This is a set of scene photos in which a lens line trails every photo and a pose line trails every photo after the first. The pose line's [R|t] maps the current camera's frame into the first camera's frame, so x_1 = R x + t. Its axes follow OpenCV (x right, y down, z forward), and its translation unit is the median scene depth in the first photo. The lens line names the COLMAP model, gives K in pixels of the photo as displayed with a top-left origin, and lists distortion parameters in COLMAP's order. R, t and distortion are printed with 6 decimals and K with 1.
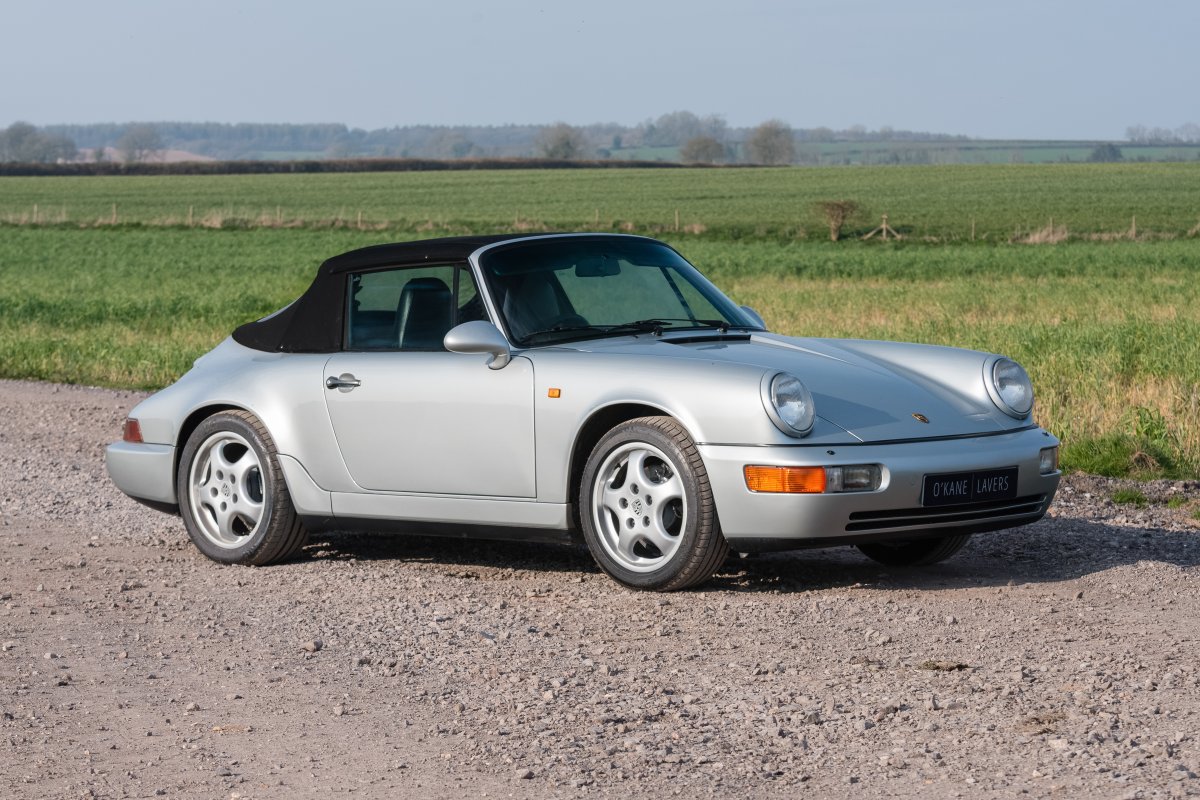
lens RADIAL K [[8600.8, 0, 599.9], [0, 8600.8, 400.1], [0, 0, 1]] dist [-0.024943, 0.000000]
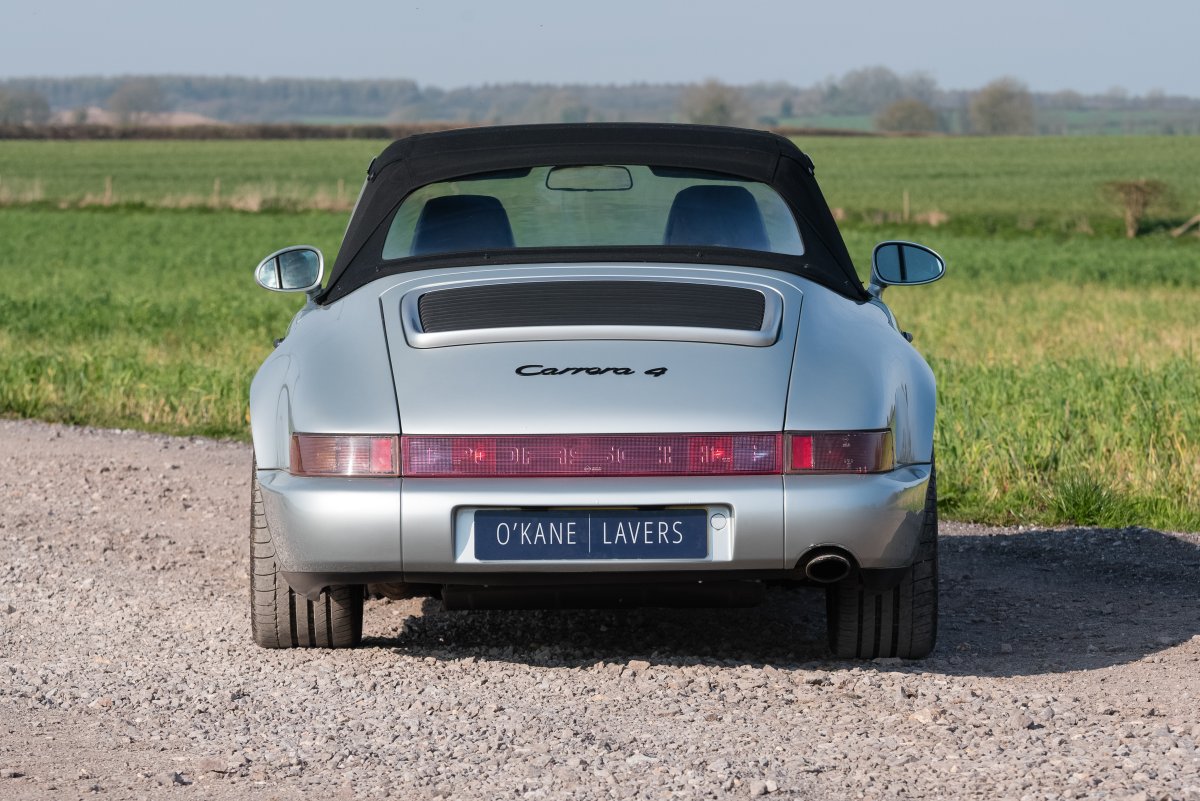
lens RADIAL K [[8600.8, 0, 600.9], [0, 8600.8, 400.4], [0, 0, 1]] dist [-0.024943, 0.000000]
pose [[0.999923, 0.010229, 0.006986, -0.026534], [-0.010185, 0.999928, -0.006283, -0.000200], [-0.007050, 0.006211, 0.999956, 0.366043]]
